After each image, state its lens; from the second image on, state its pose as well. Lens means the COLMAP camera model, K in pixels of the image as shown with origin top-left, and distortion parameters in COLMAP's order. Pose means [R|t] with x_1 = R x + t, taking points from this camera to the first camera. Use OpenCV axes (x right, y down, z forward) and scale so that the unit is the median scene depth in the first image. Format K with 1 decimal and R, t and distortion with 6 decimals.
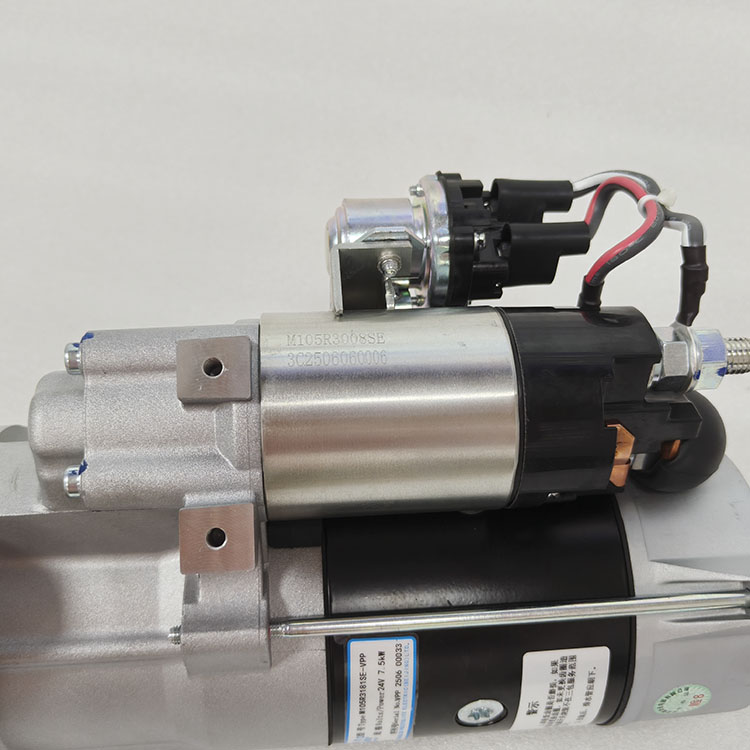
lens RADIAL K [[918.2, 0, 375.0], [0, 918.2, 375.0], [0, 0, 1]] dist [-0.002381, 0.015997]
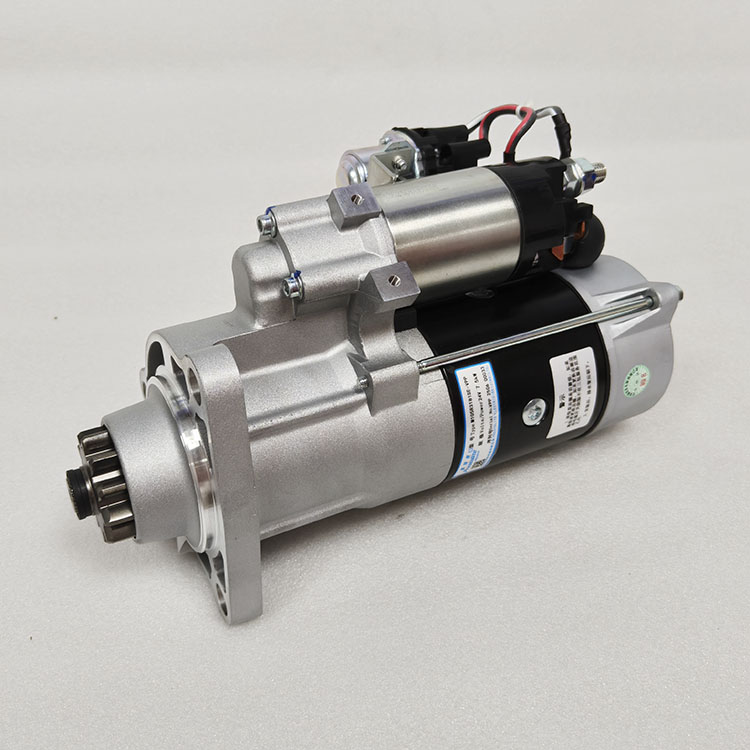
lens RADIAL K [[918.2, 0, 375.0], [0, 918.2, 375.0], [0, 0, 1]] dist [-0.002381, 0.015997]
pose [[0.920034, -0.241948, 0.308219, -0.628457], [0.306795, 0.934111, -0.182519, 0.527003], [-0.243751, 0.262484, 0.933642, -0.440803]]
